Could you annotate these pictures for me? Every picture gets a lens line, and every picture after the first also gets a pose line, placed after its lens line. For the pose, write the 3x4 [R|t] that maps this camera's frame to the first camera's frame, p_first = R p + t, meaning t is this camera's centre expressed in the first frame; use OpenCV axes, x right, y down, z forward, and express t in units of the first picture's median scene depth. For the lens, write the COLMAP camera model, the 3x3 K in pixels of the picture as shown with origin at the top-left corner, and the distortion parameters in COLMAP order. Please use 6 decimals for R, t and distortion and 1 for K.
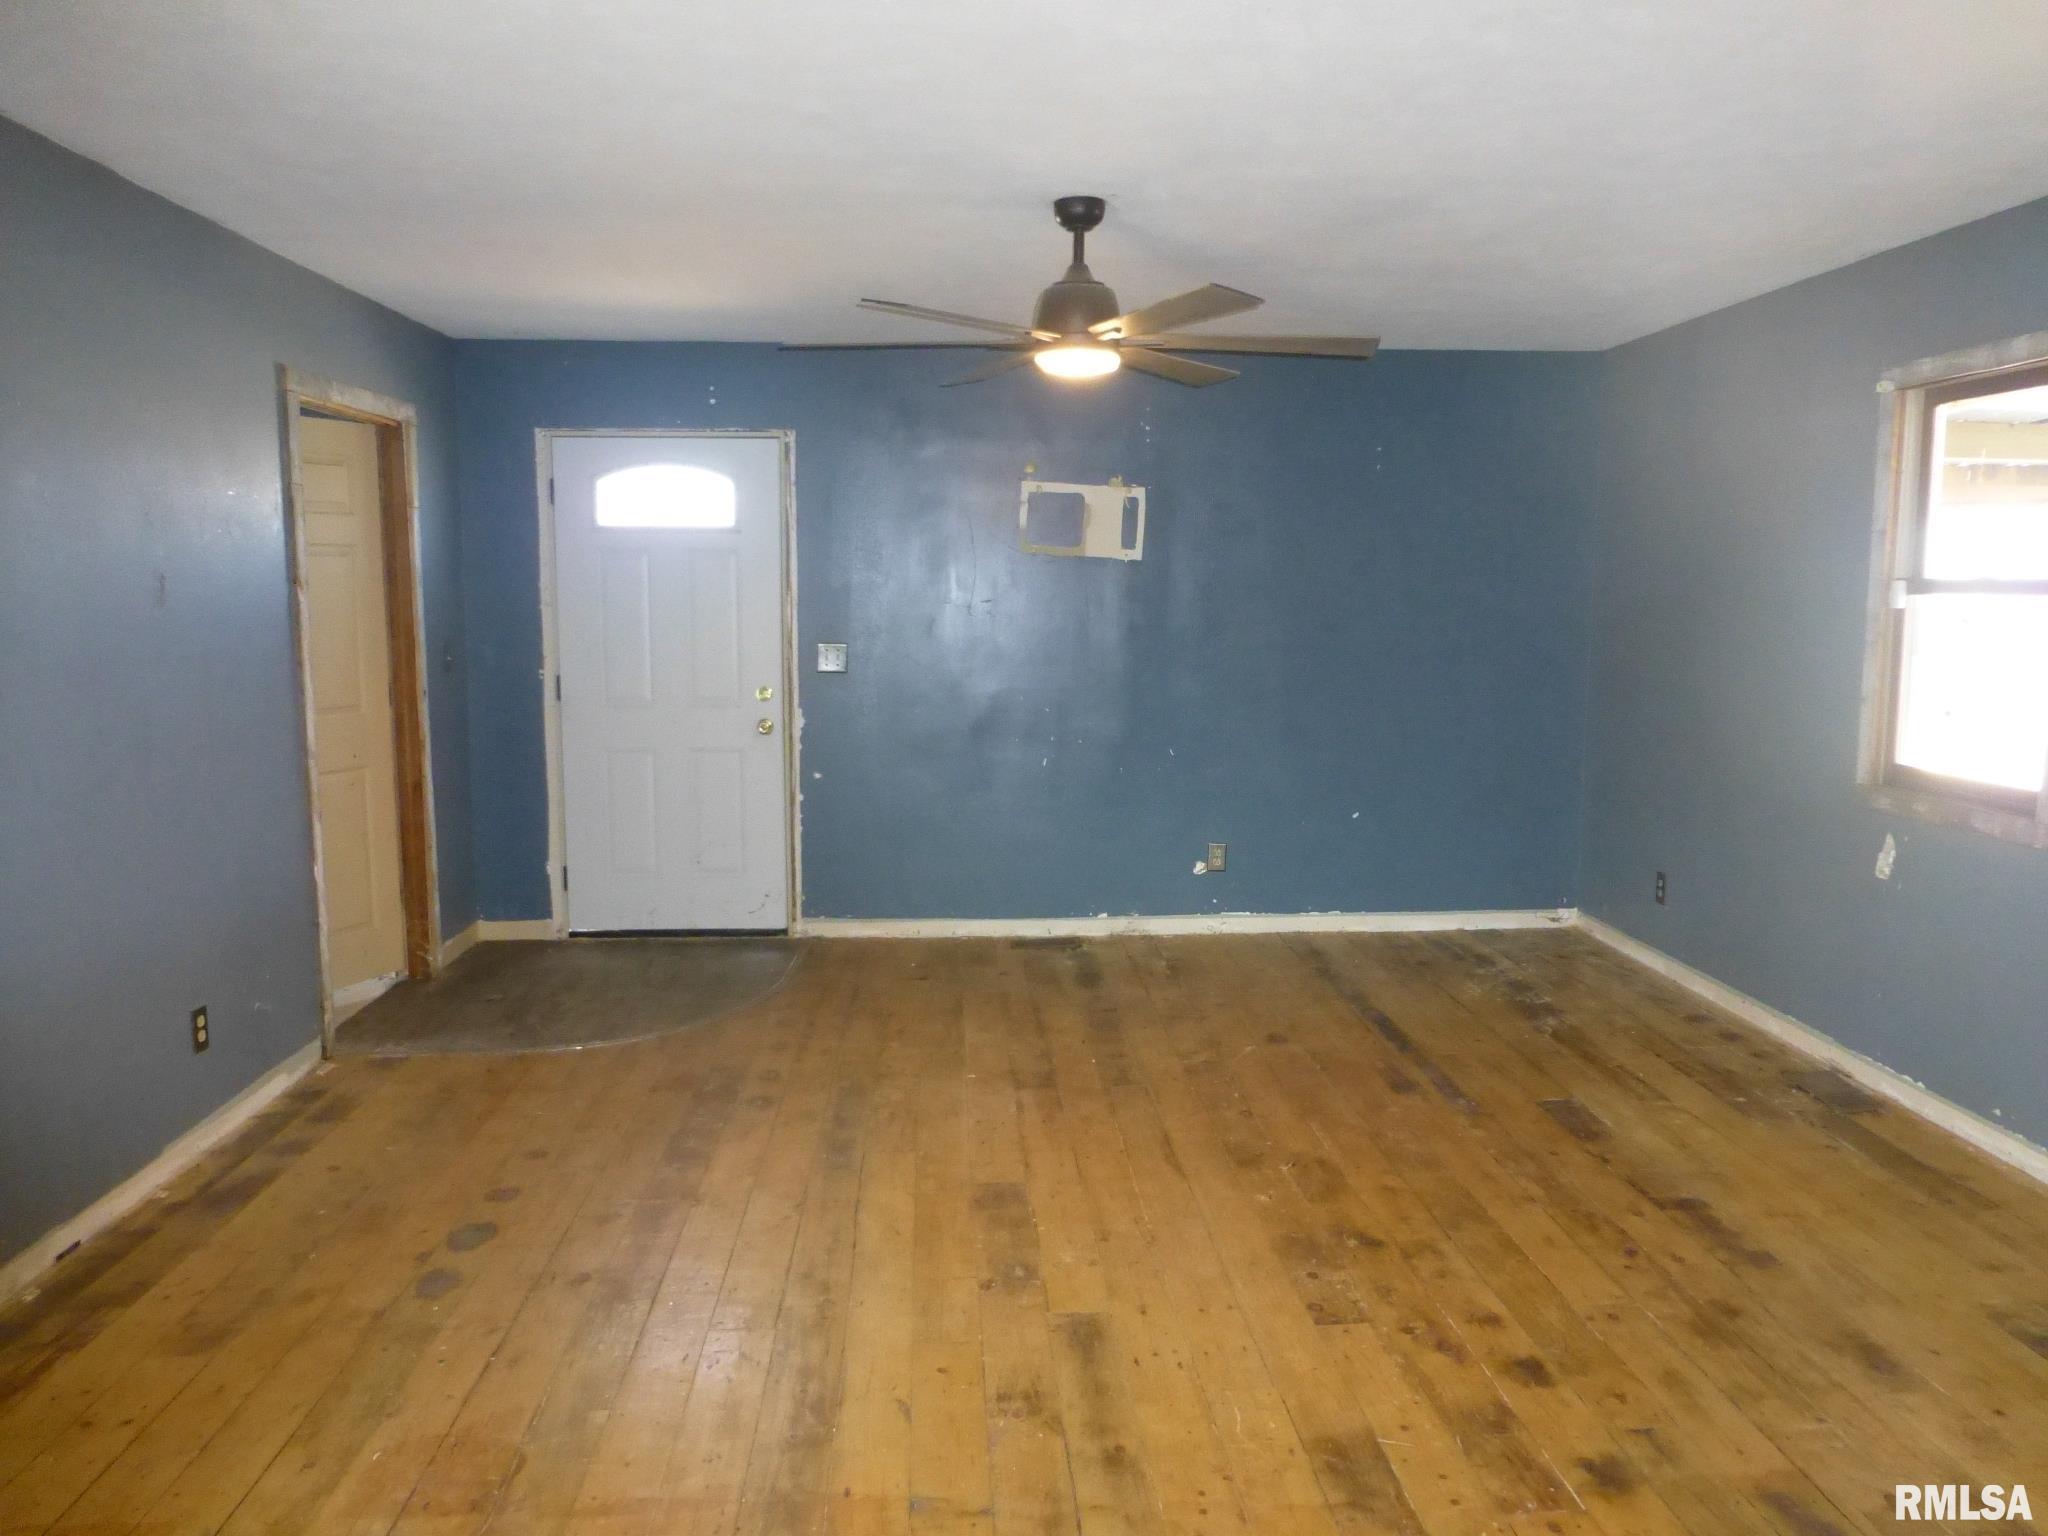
lens RADIAL K [[1432.3, 0, 1024.0], [0, 1432.3, 768.0], [0, 0, 1]] dist [-0.045272, 0.000569]
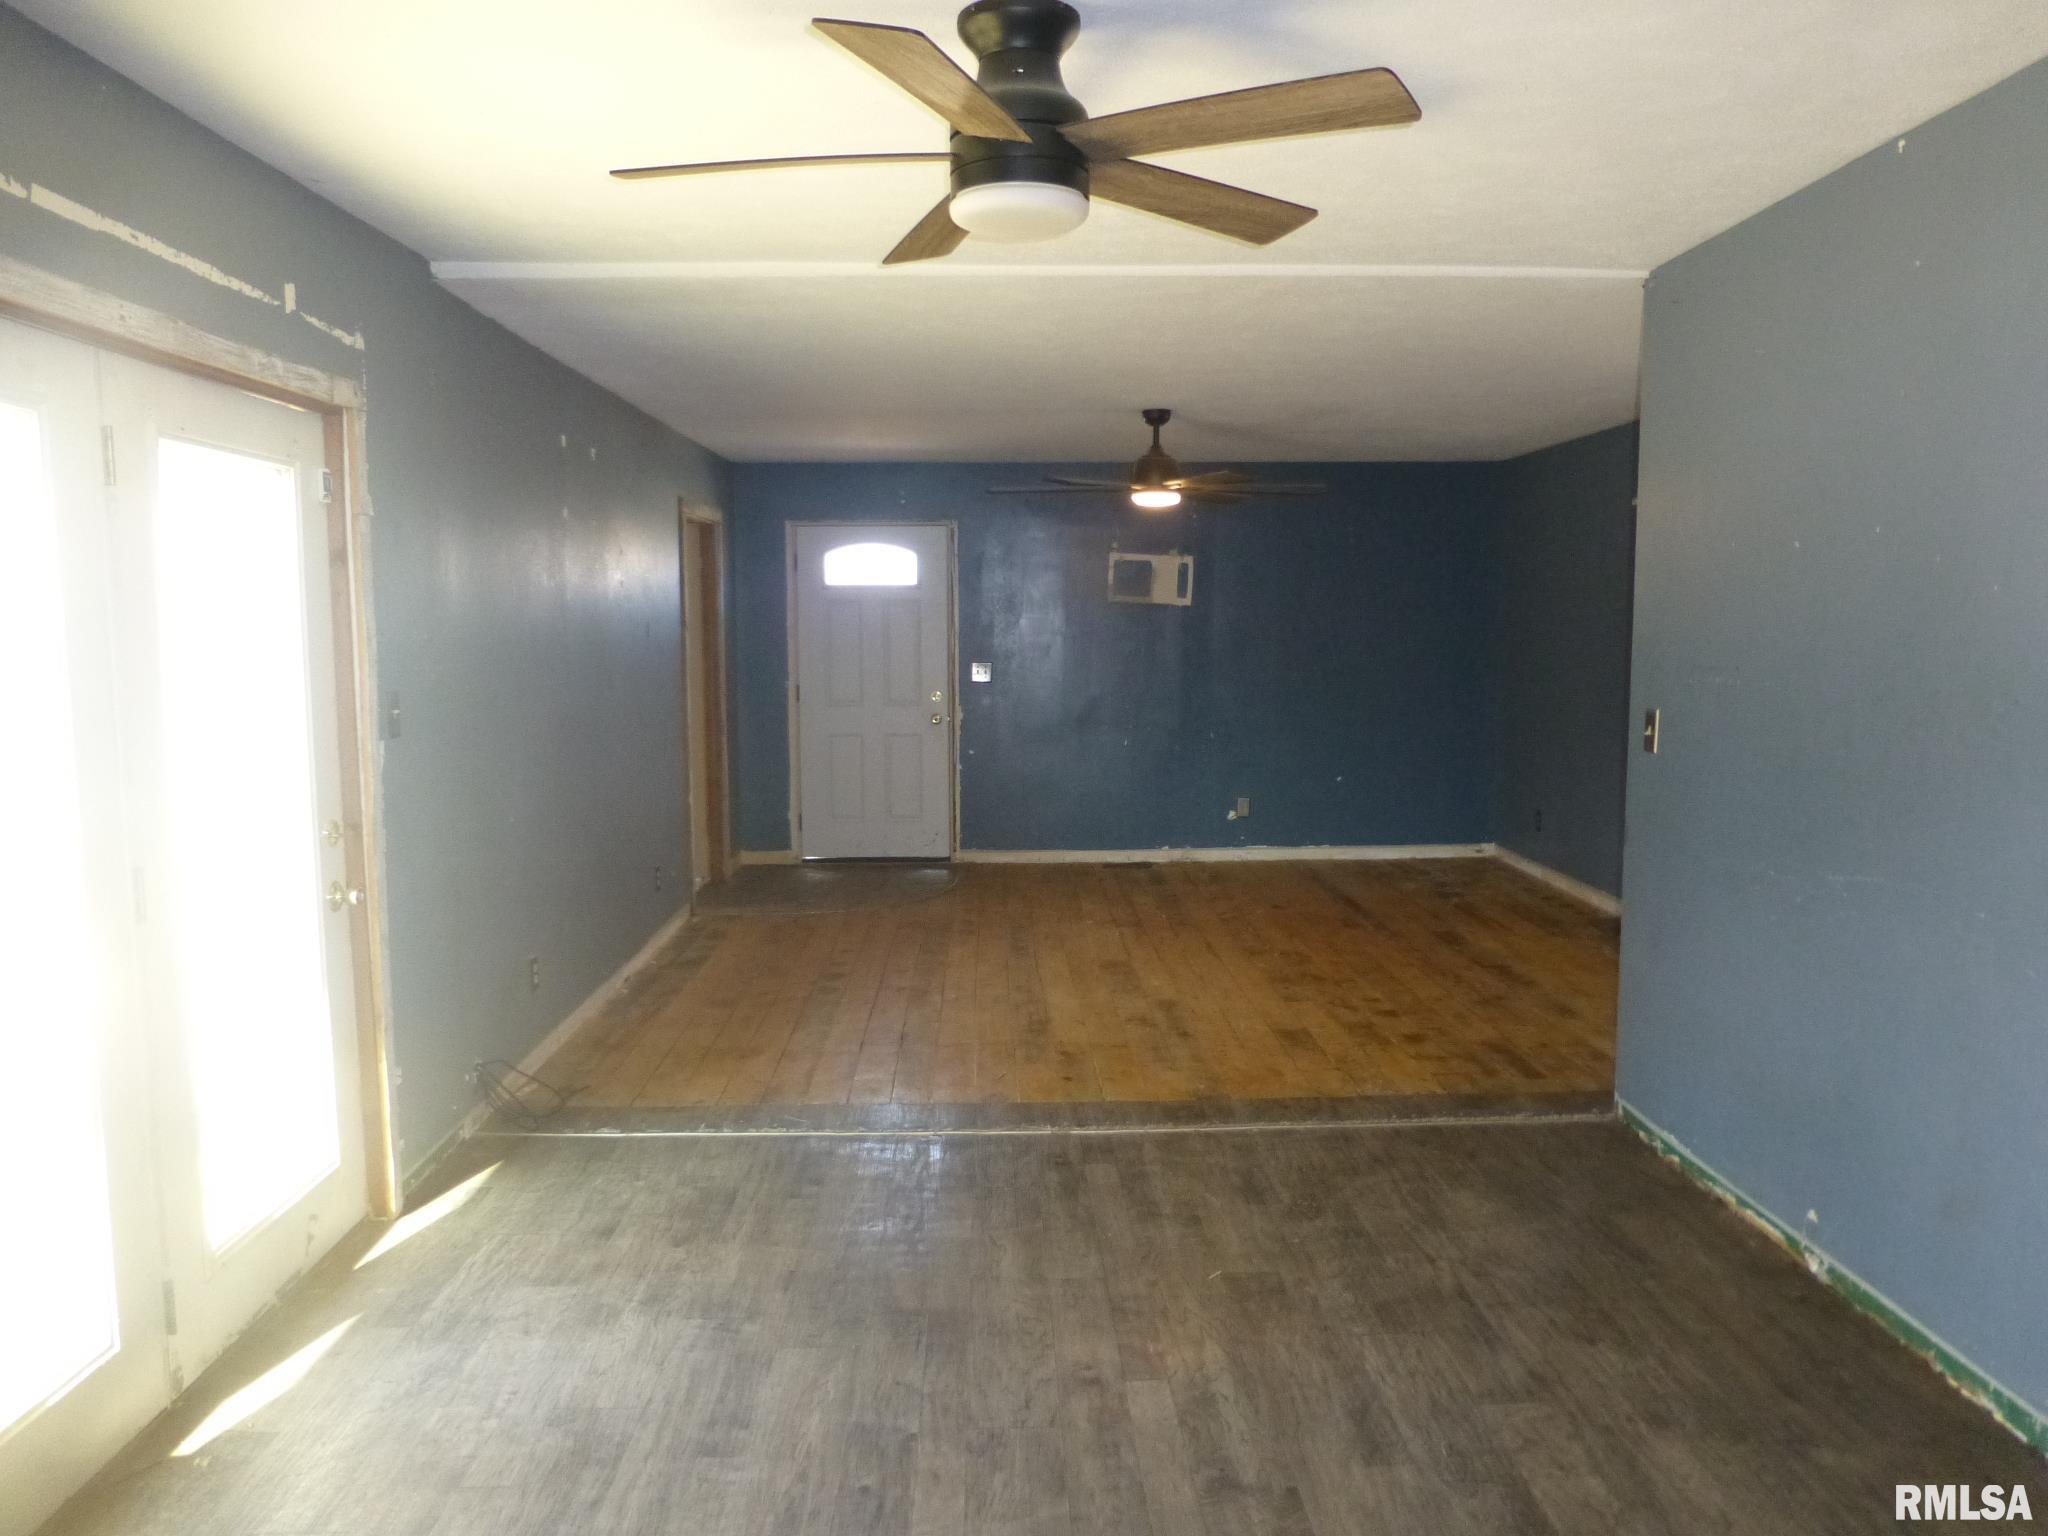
lens RADIAL K [[1432.3, 0, 1024.0], [0, 1432.3, 768.0], [0, 0, 1]] dist [-0.045272, 0.000569]
pose [[0.999485, -0.003197, -0.031917, -0.044457], [0.002533, 0.999780, -0.020806, 0.054211], [0.031977, 0.020715, 0.999274, -0.489081]]
